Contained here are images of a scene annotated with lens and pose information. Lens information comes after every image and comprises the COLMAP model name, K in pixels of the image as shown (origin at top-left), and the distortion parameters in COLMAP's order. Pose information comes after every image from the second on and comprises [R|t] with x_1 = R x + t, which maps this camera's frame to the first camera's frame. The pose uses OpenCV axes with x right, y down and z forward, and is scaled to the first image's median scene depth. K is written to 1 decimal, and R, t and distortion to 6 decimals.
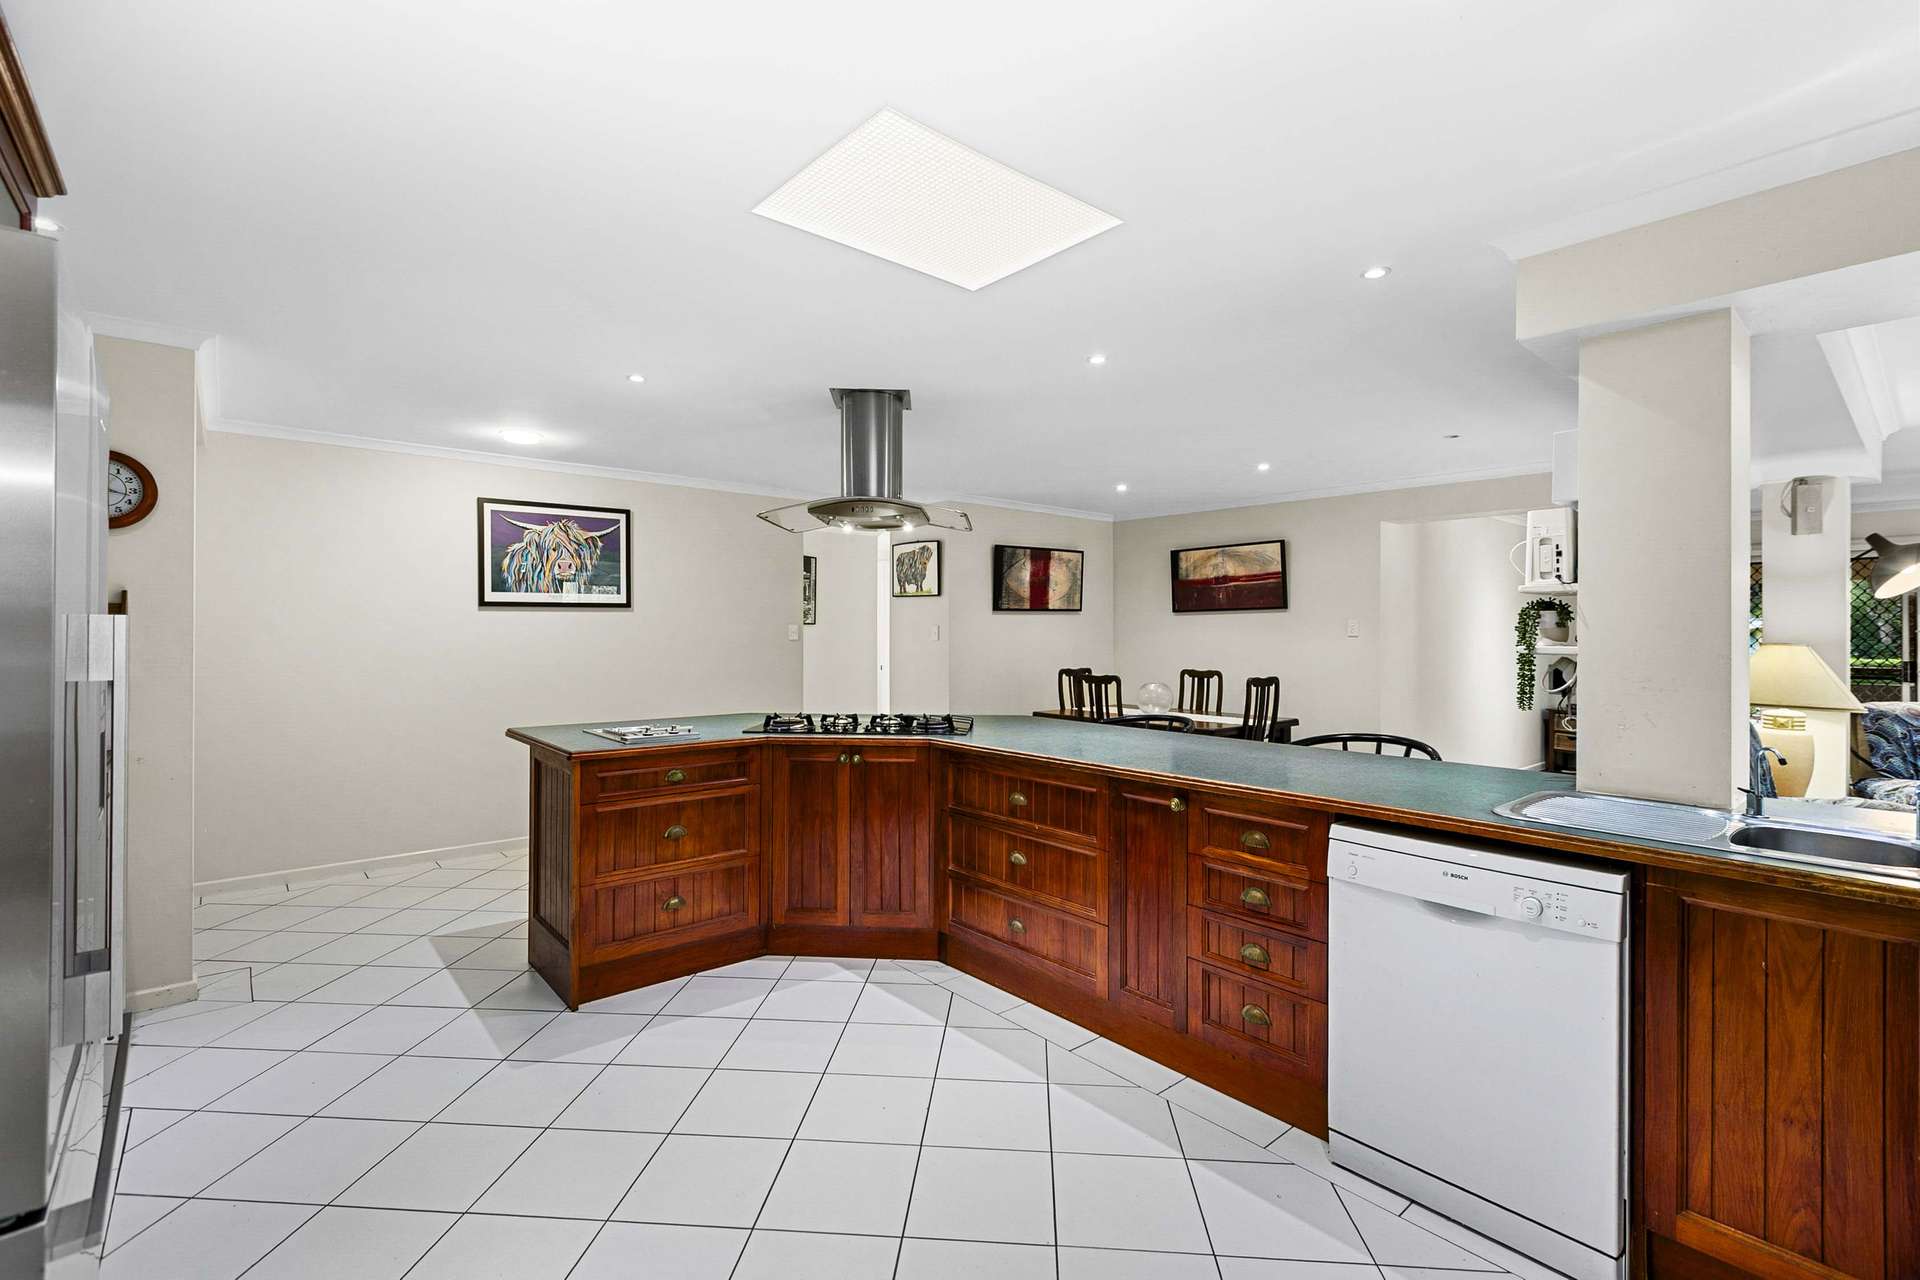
lens RADIAL K [[870.8, 0, 949.2], [0, 870.8, 627.0], [0, 0, 1]] dist [-0.002065, -0.000525]
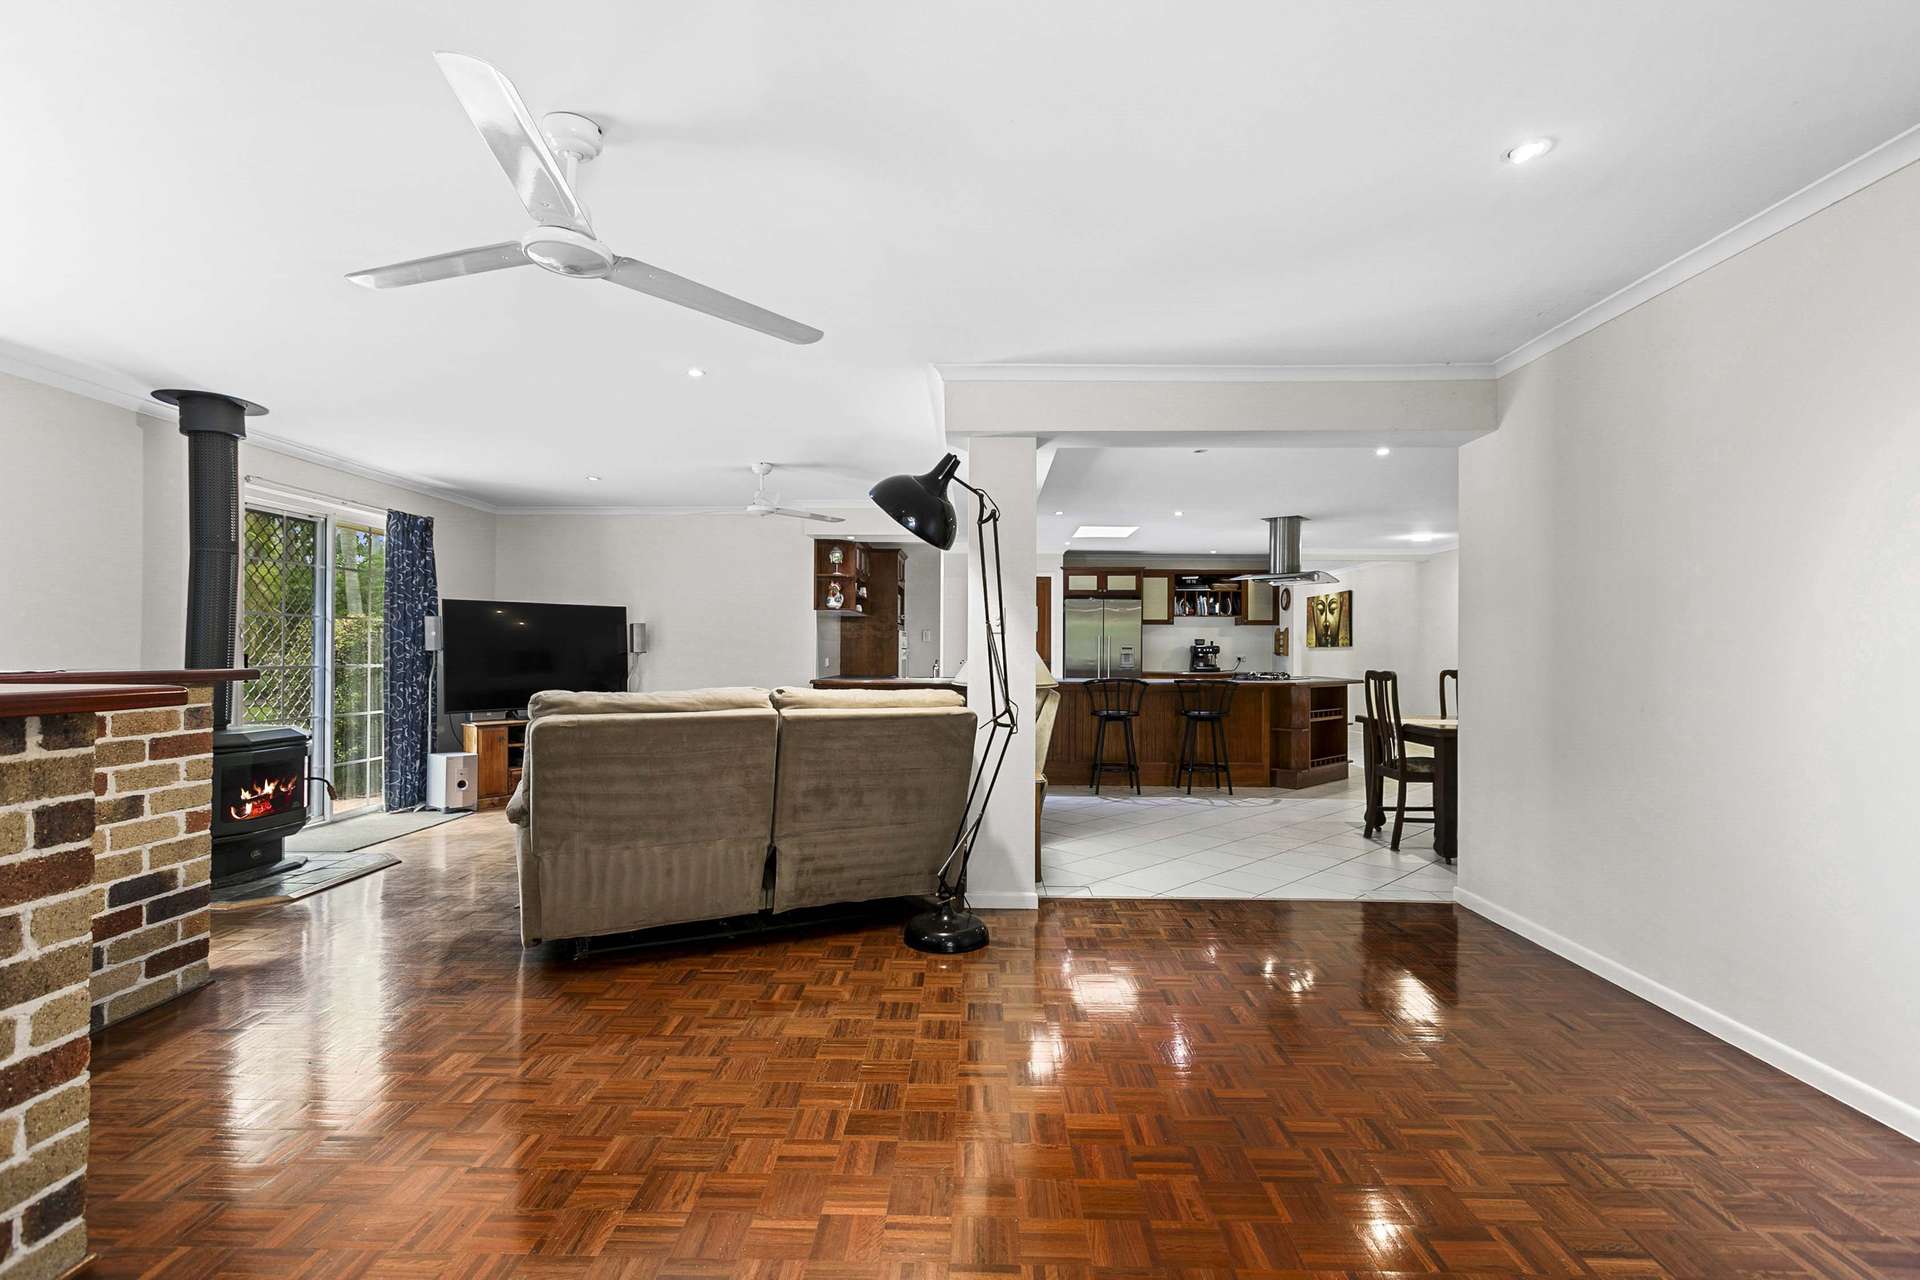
lens RADIAL K [[870.8, 0, 960.8], [0, 870.8, 650.3], [0, 0, 1]] dist [-0.002065, -0.000525]
pose [[-0.661952, -0.009531, -0.749486, 1.363730], [-0.007371, 0.999954, -0.006206, 0.043444], [0.749510, 0.001416, -0.661991, 1.265006]]
